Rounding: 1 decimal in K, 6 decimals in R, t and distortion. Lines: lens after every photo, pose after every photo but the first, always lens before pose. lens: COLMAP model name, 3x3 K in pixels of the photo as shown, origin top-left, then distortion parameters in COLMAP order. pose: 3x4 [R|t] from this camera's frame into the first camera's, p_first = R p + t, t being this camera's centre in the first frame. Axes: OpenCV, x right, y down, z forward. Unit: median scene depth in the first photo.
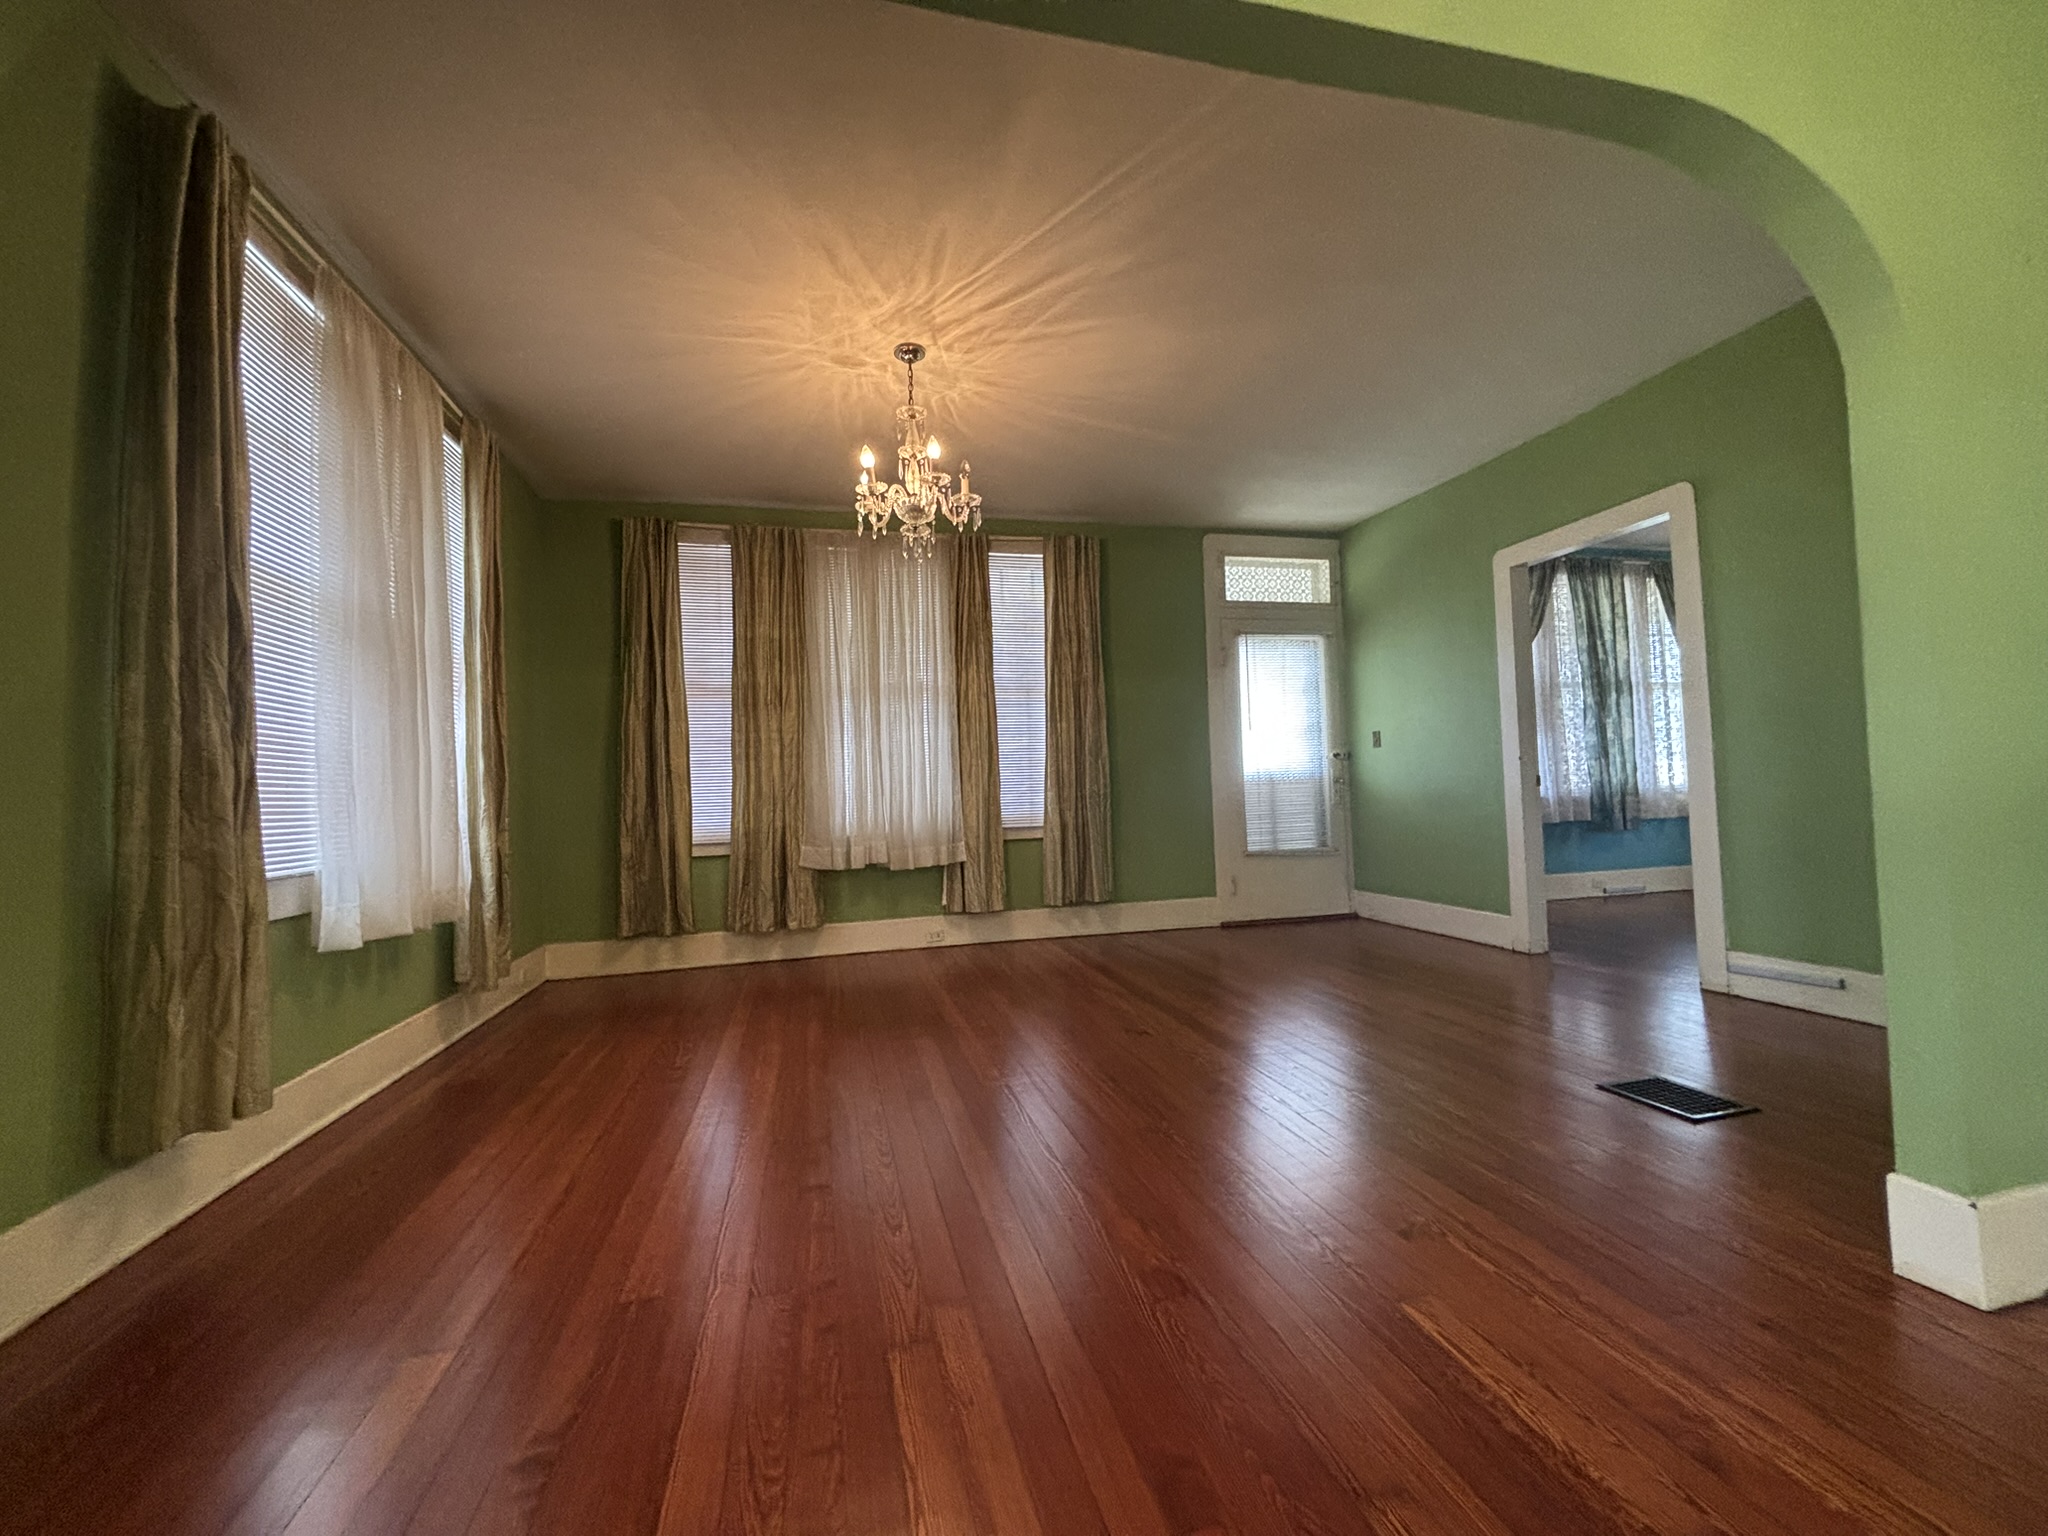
lens RADIAL K [[830.0, 0, 1016.8], [0, 830.0, 767.8], [0, 0, 1]] dist [0.007535, -0.001592]
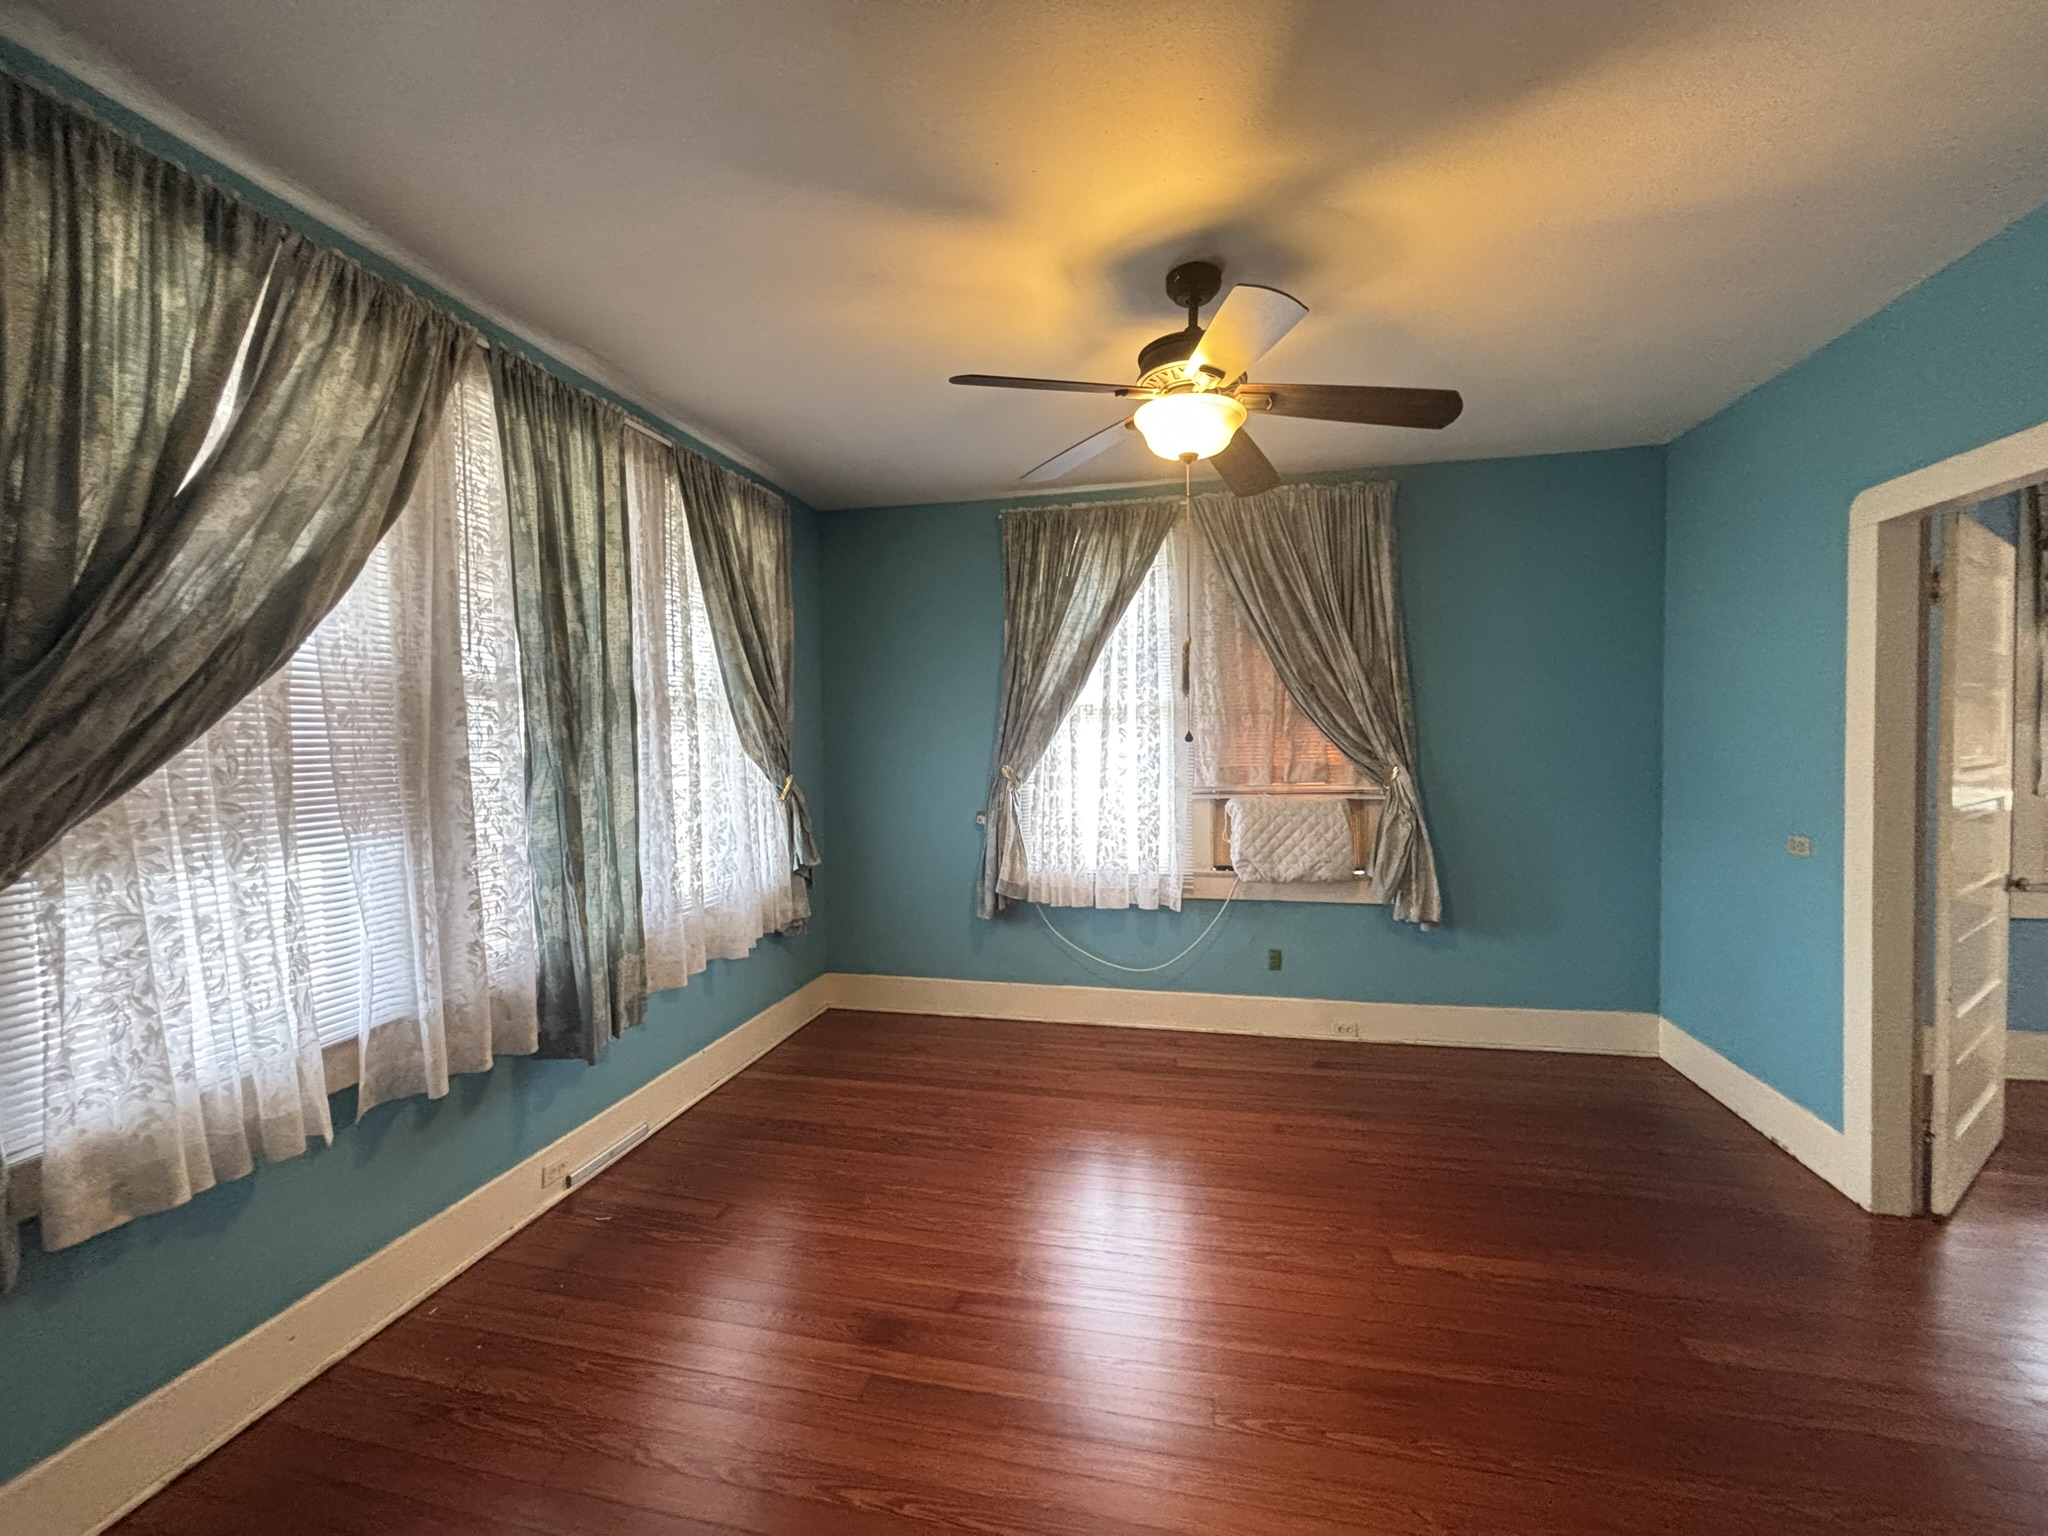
lens RADIAL K [[830.0, 0, 1023.4], [0, 830.0, 768.6], [0, 0, 1]] dist [0.007535, -0.001592]
pose [[0.450161, -0.003674, 0.892940, 0.437529], [-0.034517, 0.999173, 0.021512, -0.080785], [-0.892280, -0.040505, 0.449662, 0.617878]]
